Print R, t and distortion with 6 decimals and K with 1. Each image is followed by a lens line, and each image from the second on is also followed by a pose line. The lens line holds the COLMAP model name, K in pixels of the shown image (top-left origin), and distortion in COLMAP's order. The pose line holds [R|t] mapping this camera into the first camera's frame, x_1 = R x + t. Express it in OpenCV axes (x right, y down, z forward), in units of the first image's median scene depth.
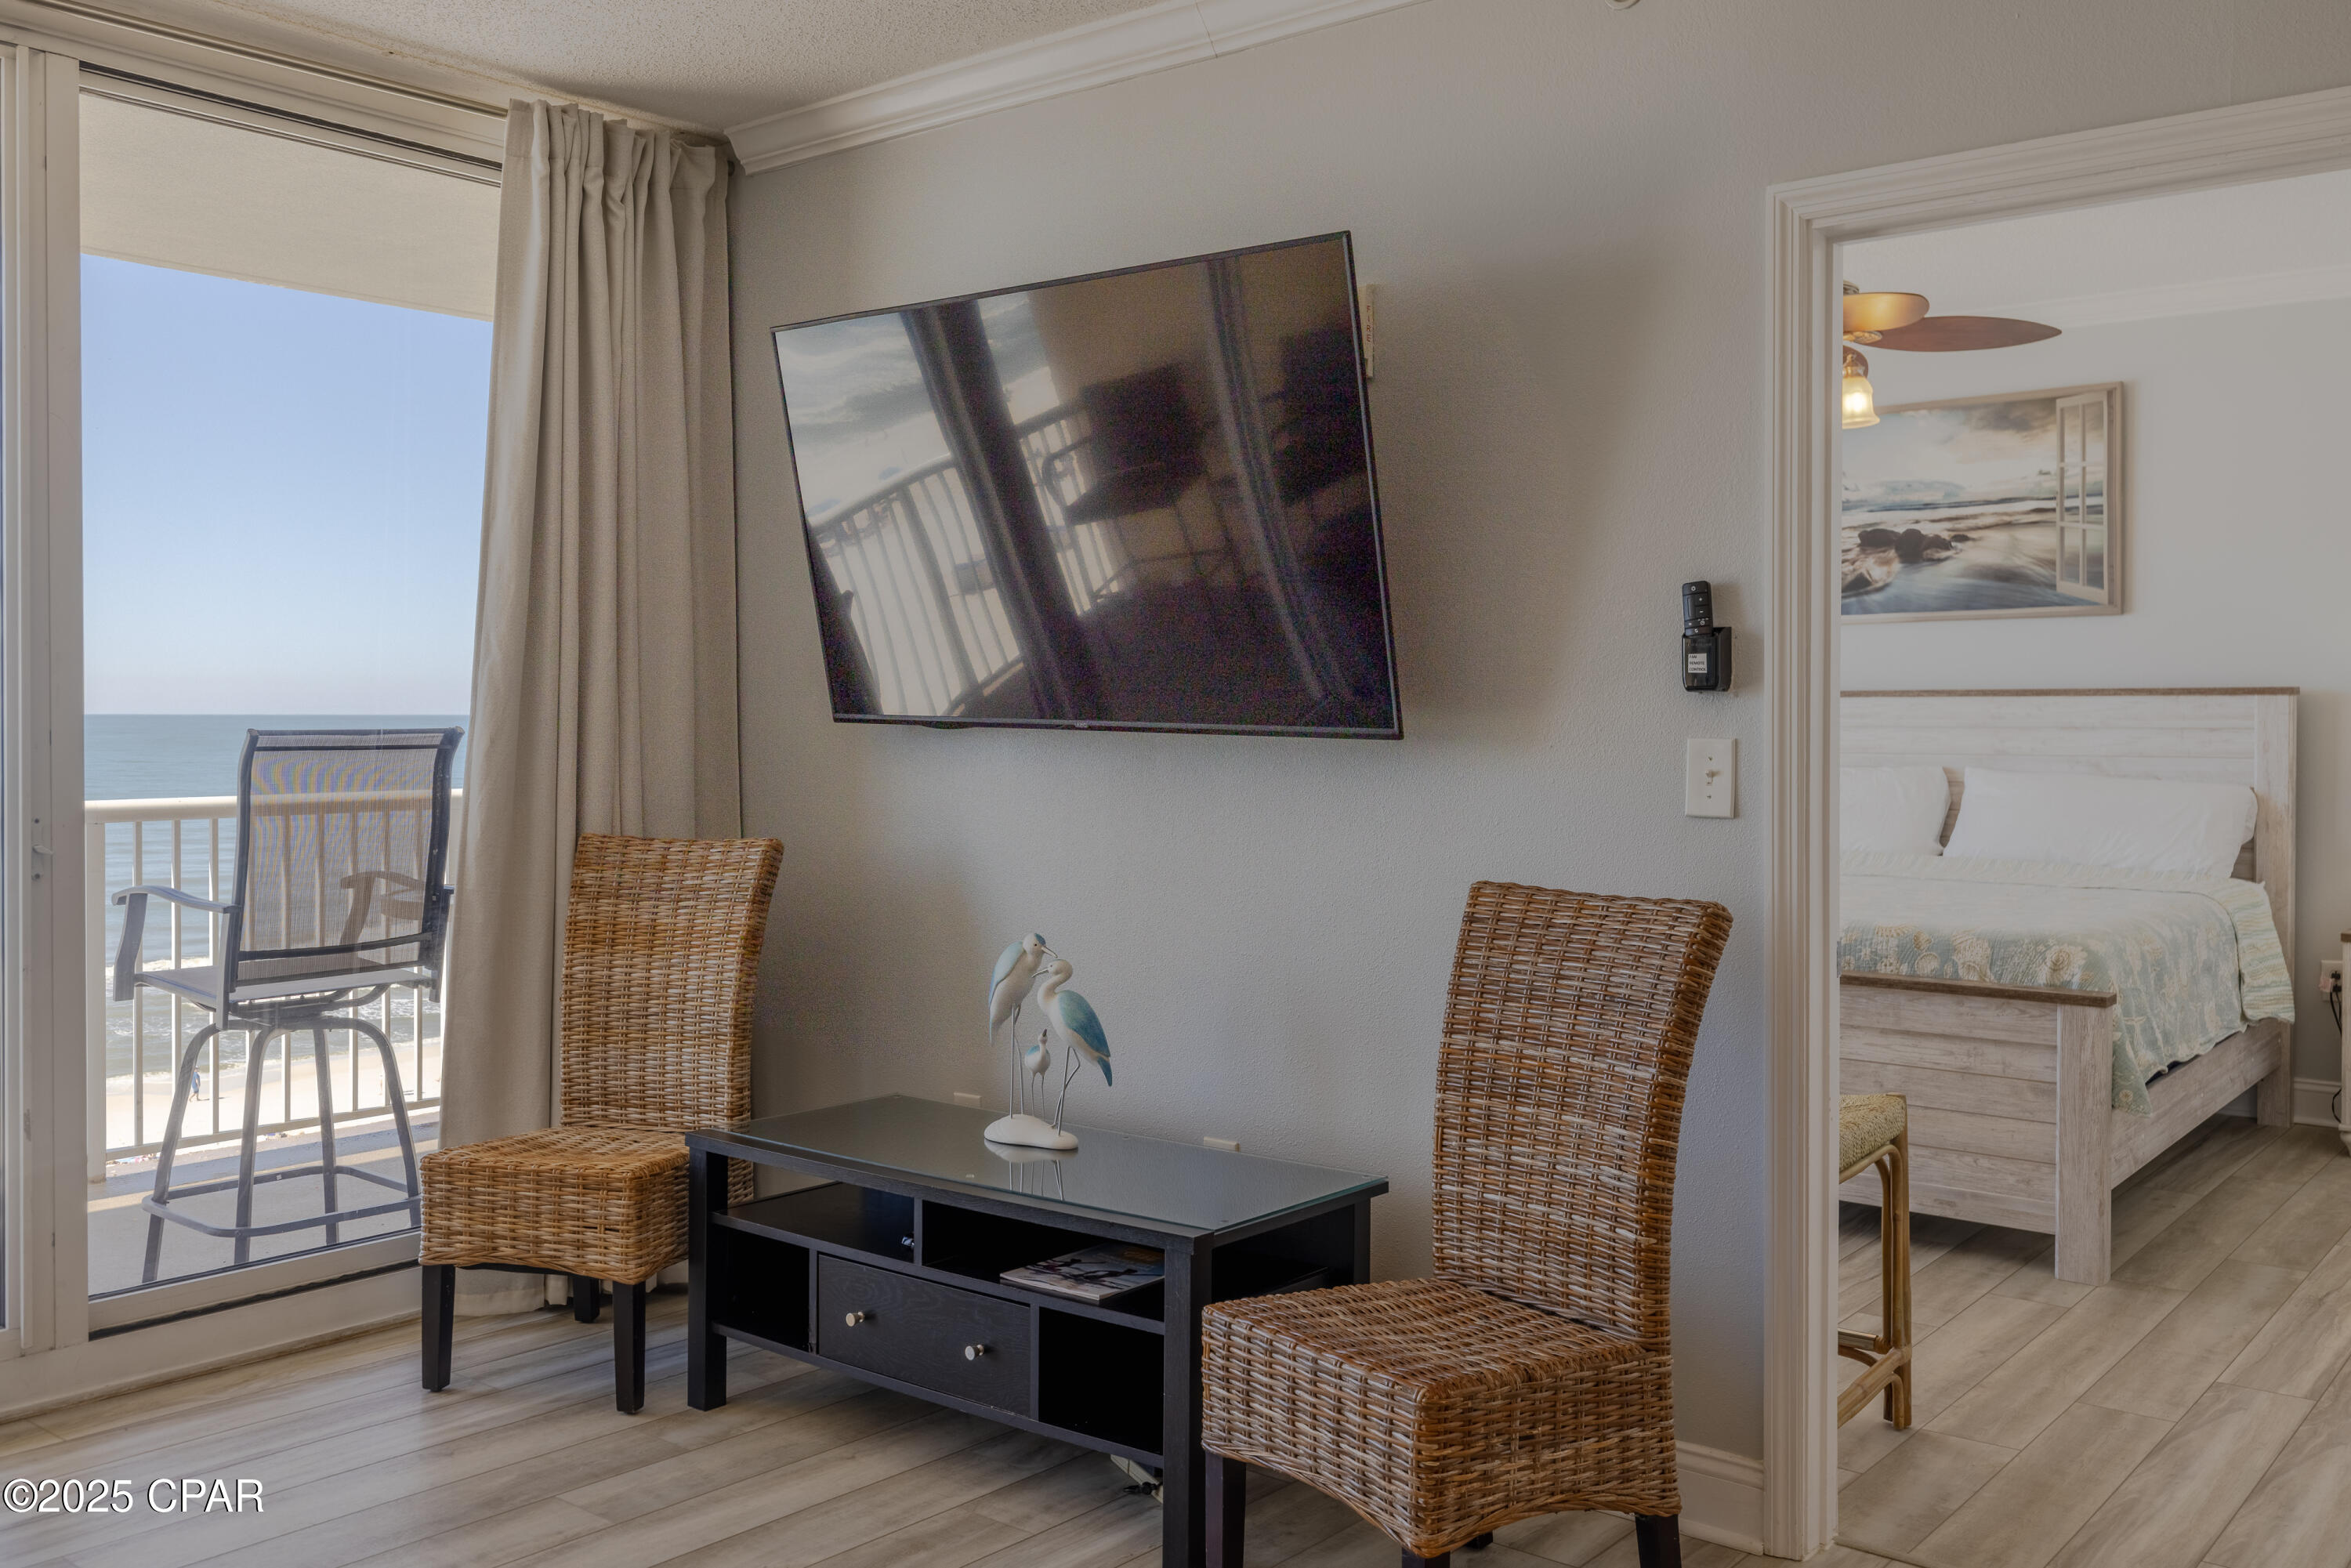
lens RADIAL K [[2042.9, 0, 1235.6], [0, 2042.9, 740.4], [0, 0, 1]] dist [0.030886, -0.019345]
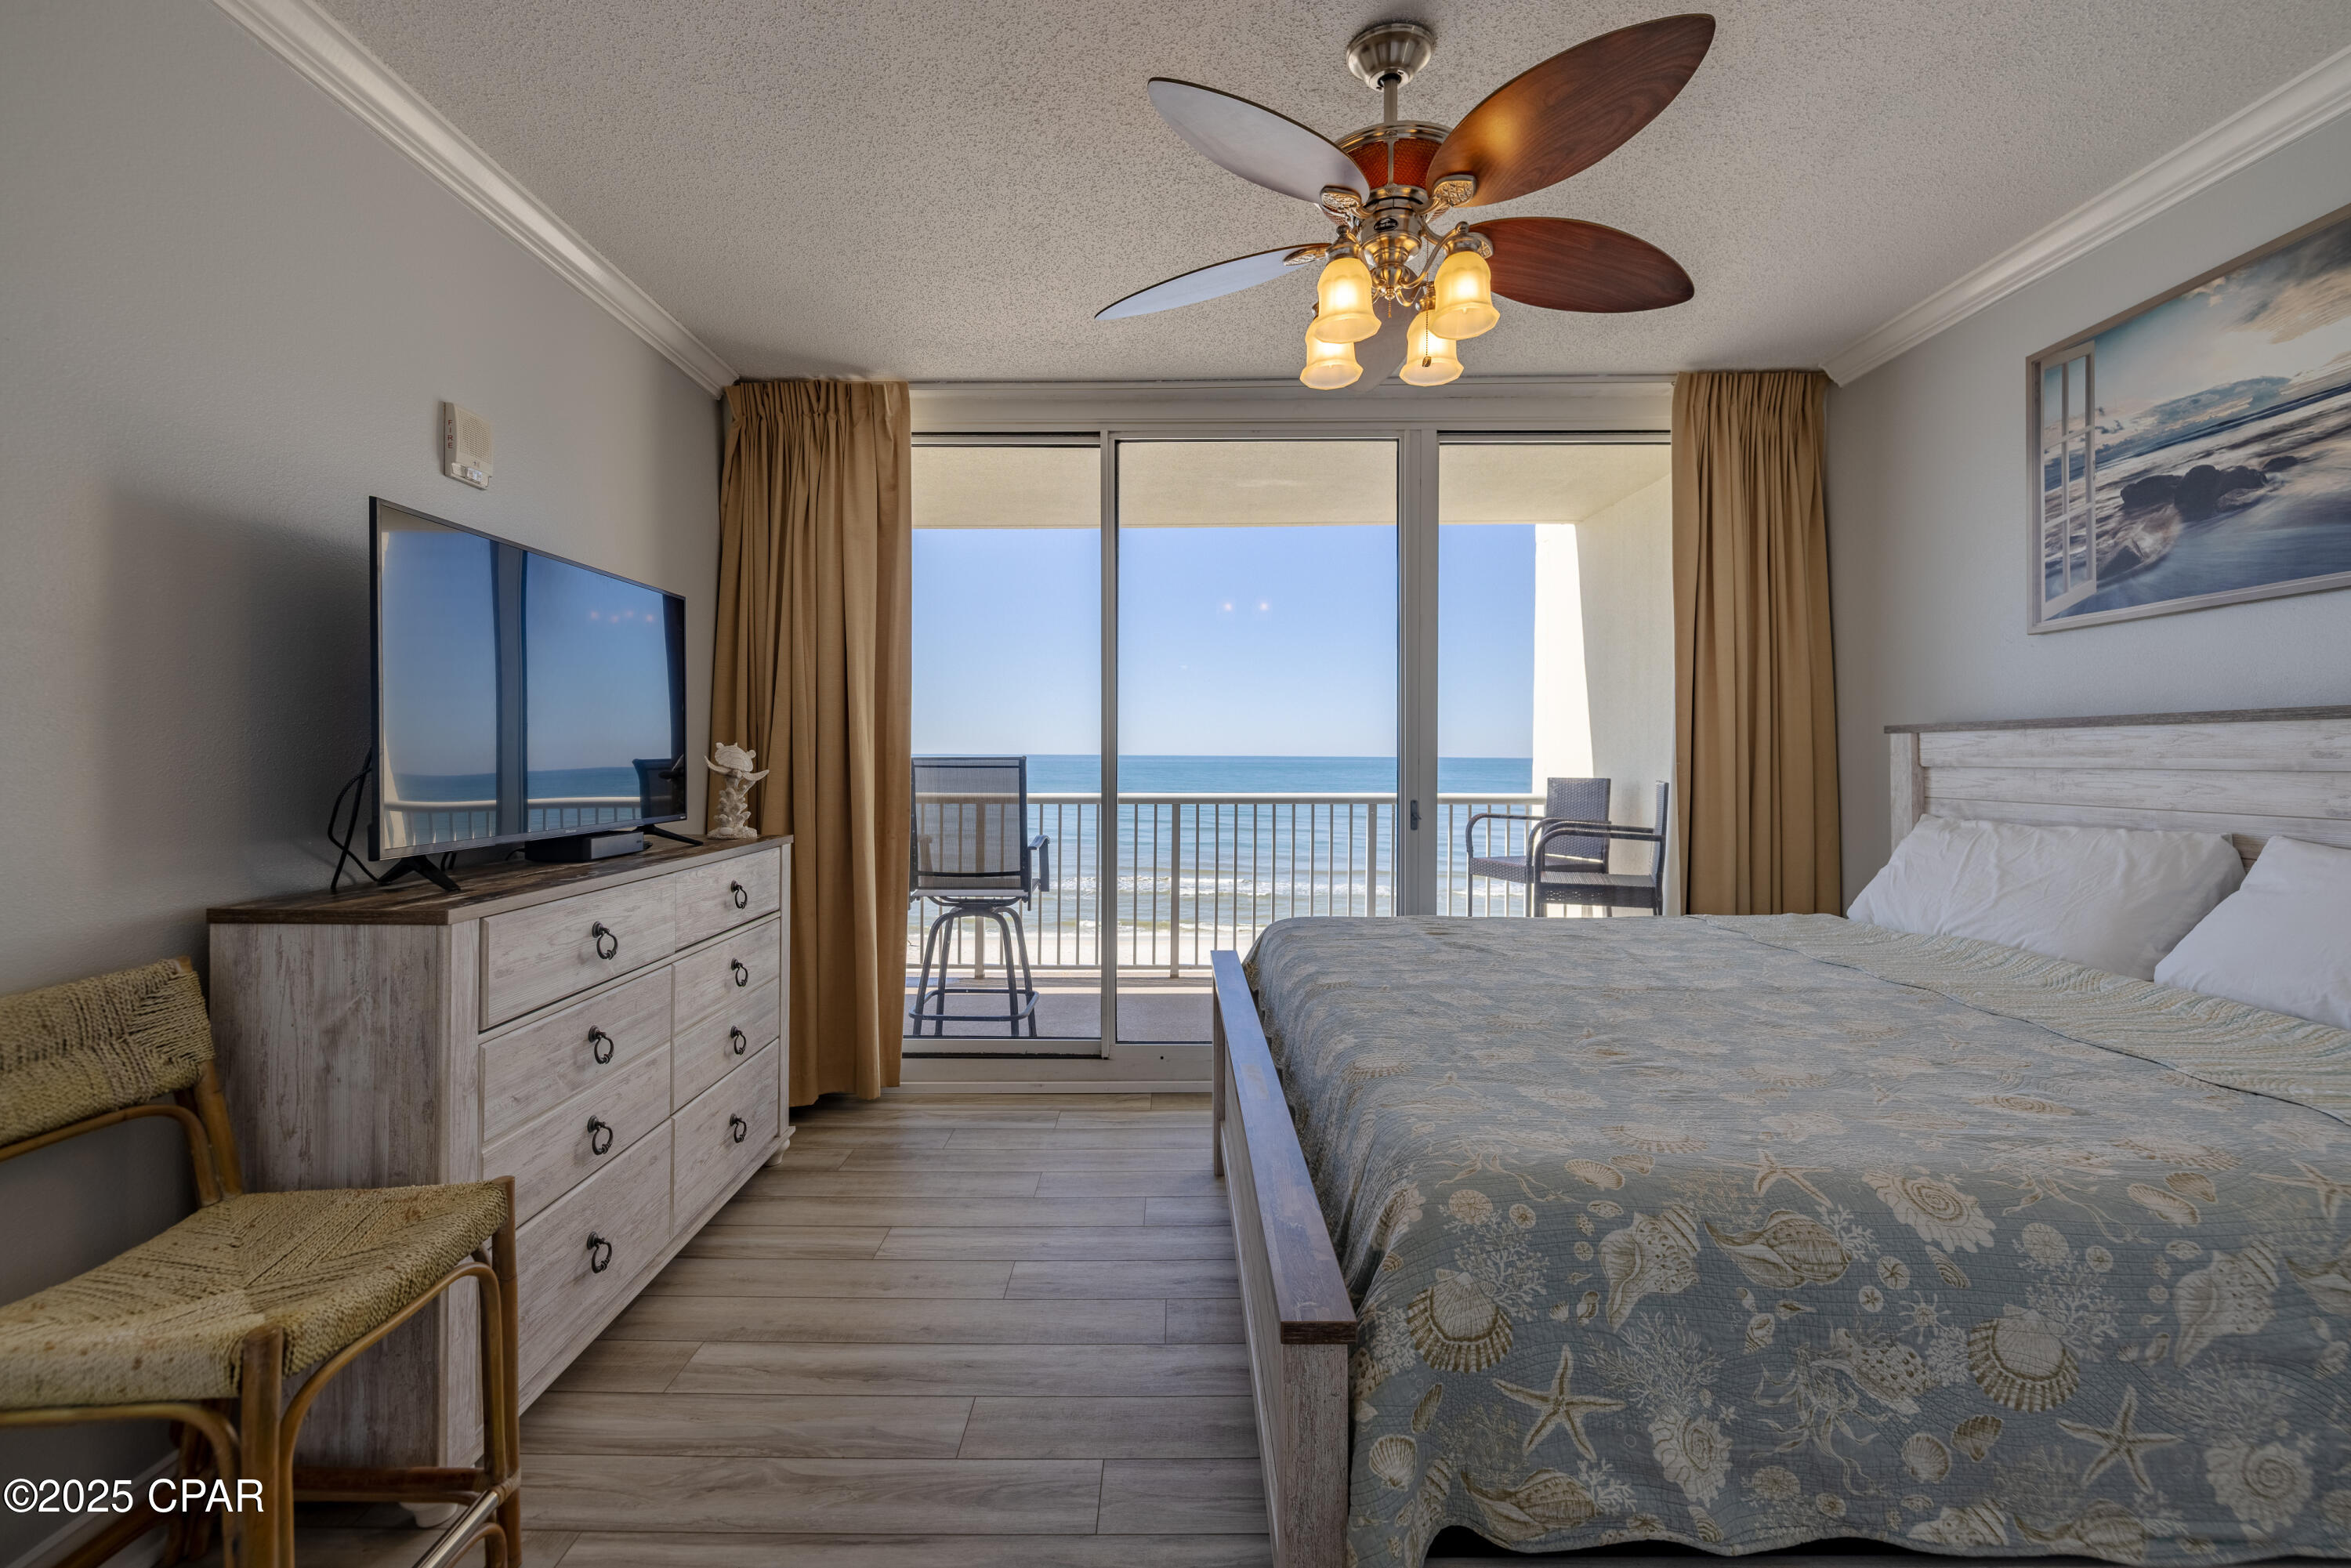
lens RADIAL K [[1001.2, 0, 1170.2], [0, 1001.2, 760.2], [0, 0, 1]] dist [-0.005128, 0.001502]
pose [[0.602349, 0.005567, -0.798214, 0.408844], [-0.015268, 0.999873, -0.004548, -0.002841], [0.798087, 0.014927, 0.602357, 0.577386]]
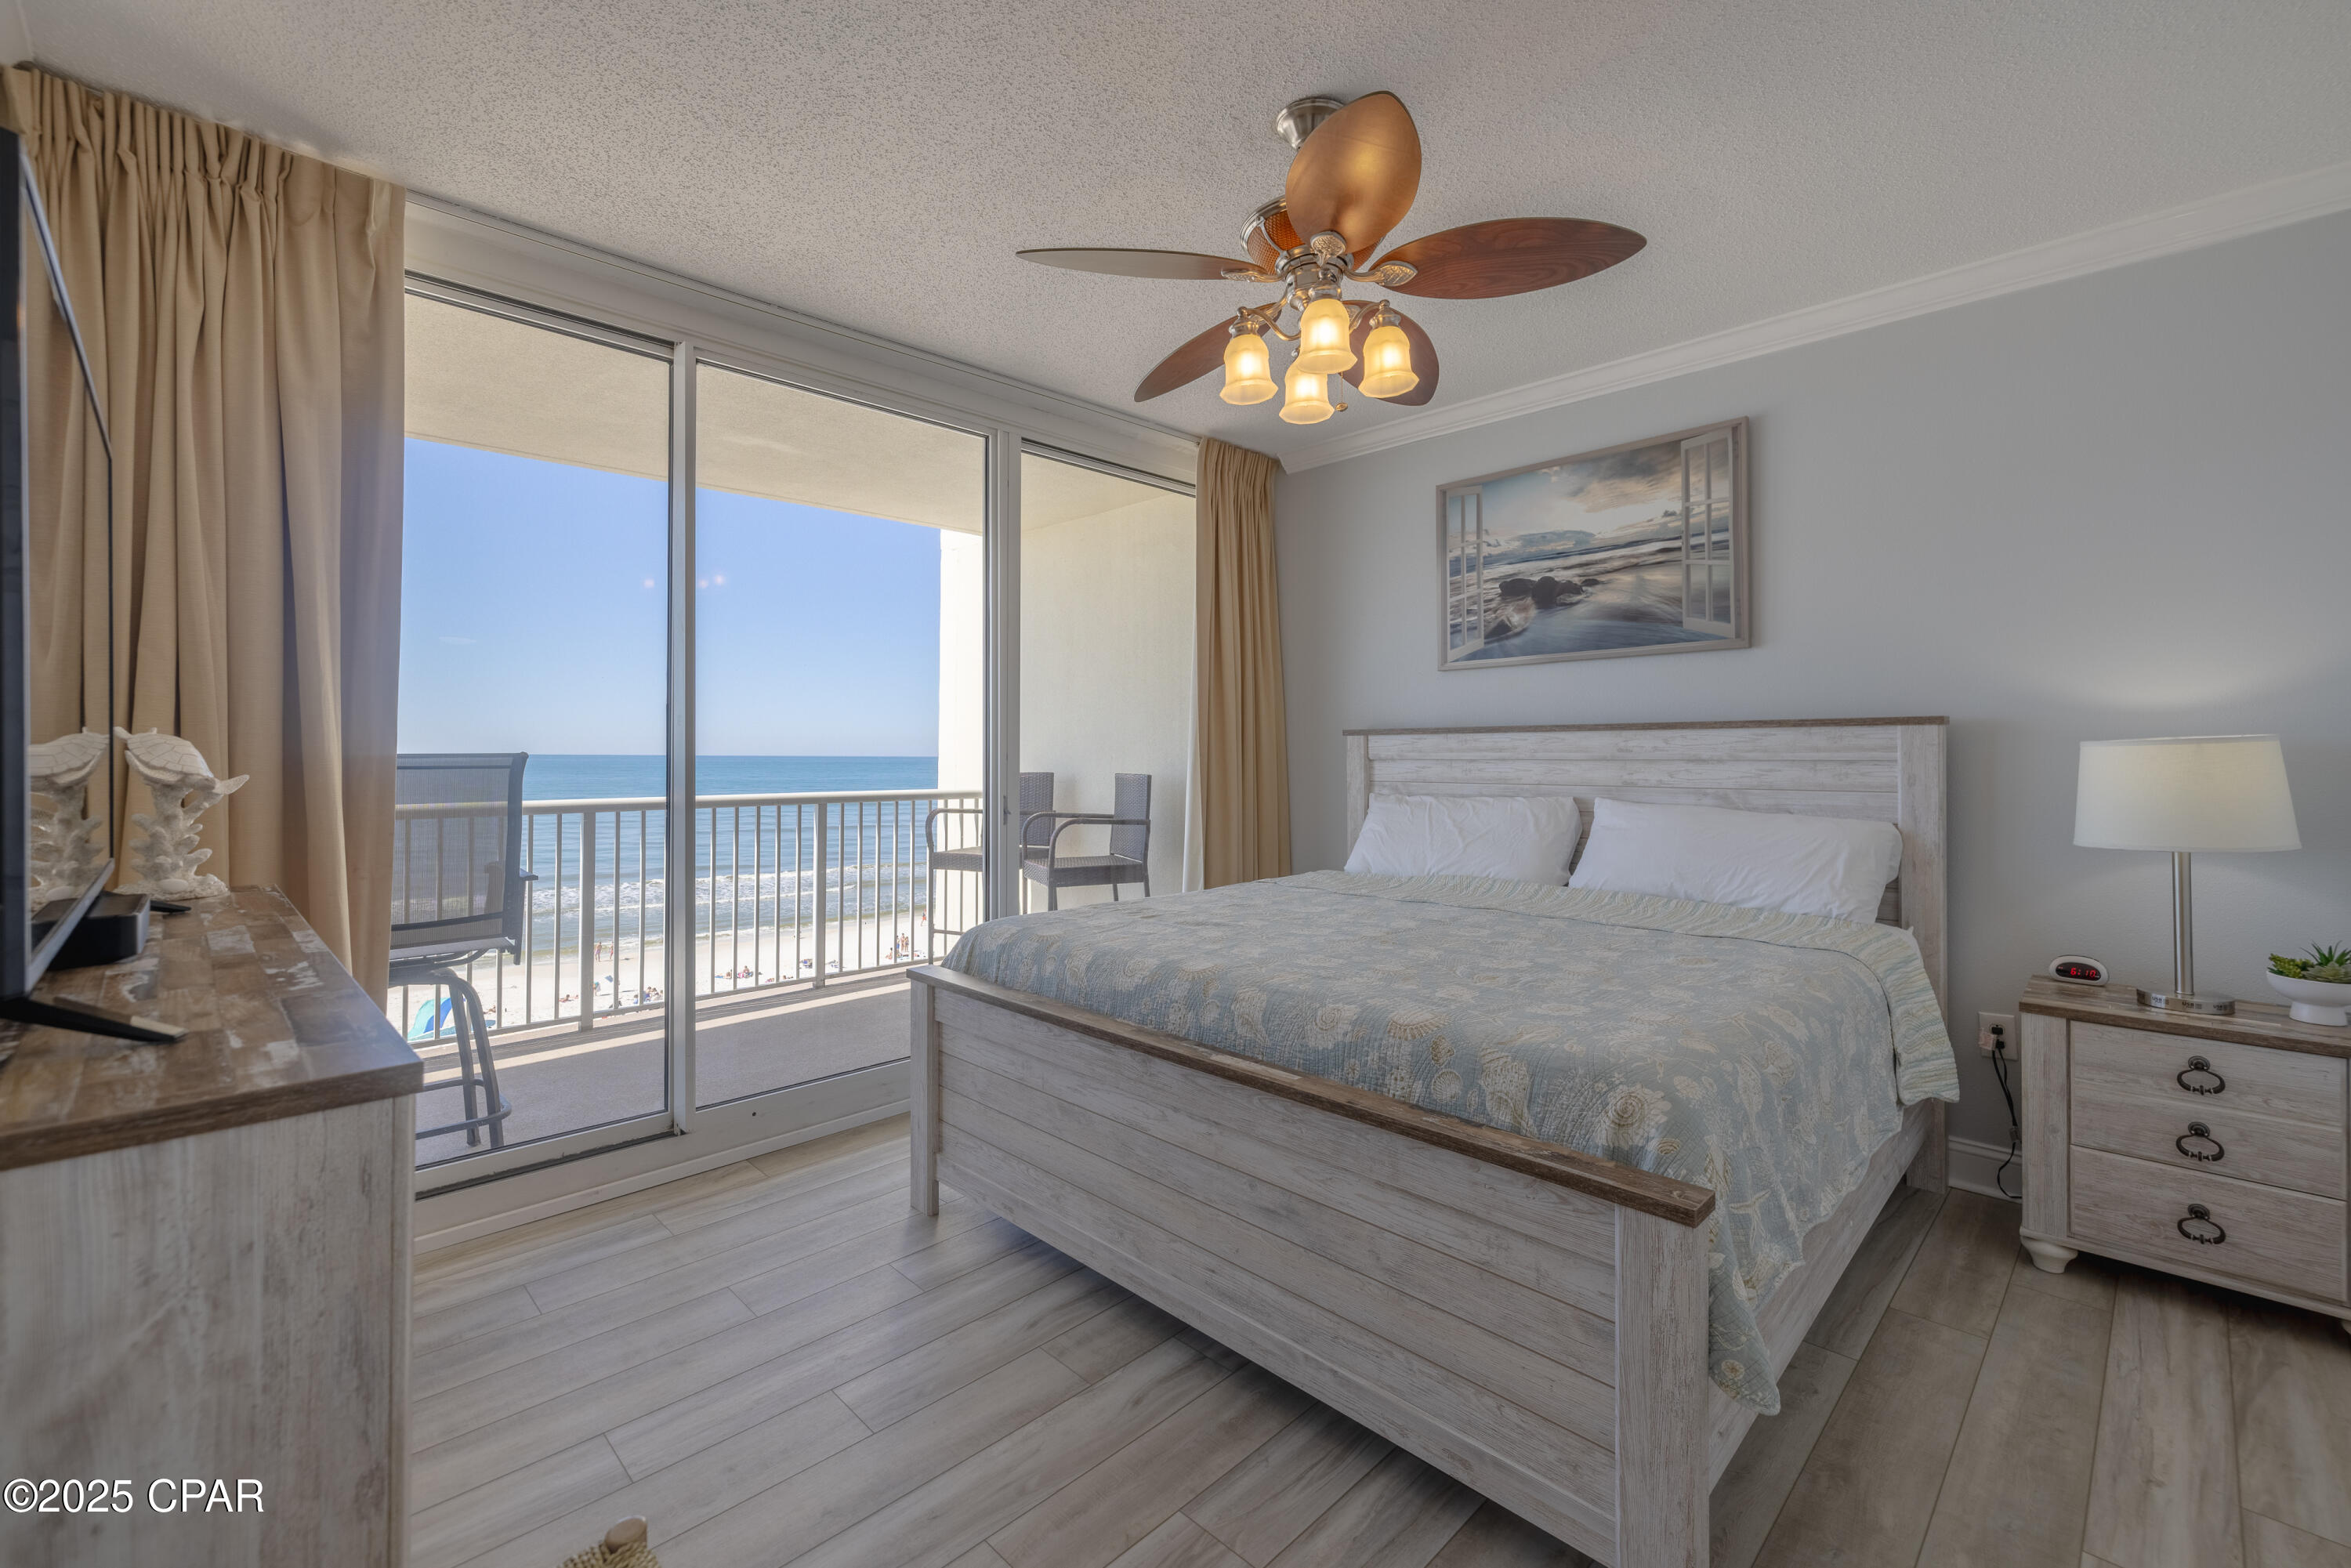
lens RADIAL K [[1001.2, 0, 1166.2], [0, 1001.2, 746.6], [0, 0, 1]] dist [-0.005128, 0.001502]
pose [[0.990692, 0.000936, -0.136116, 0.214275], [-0.003986, 0.999747, -0.022139, -0.000751], [0.136061, 0.022476, 0.990446, 0.475522]]
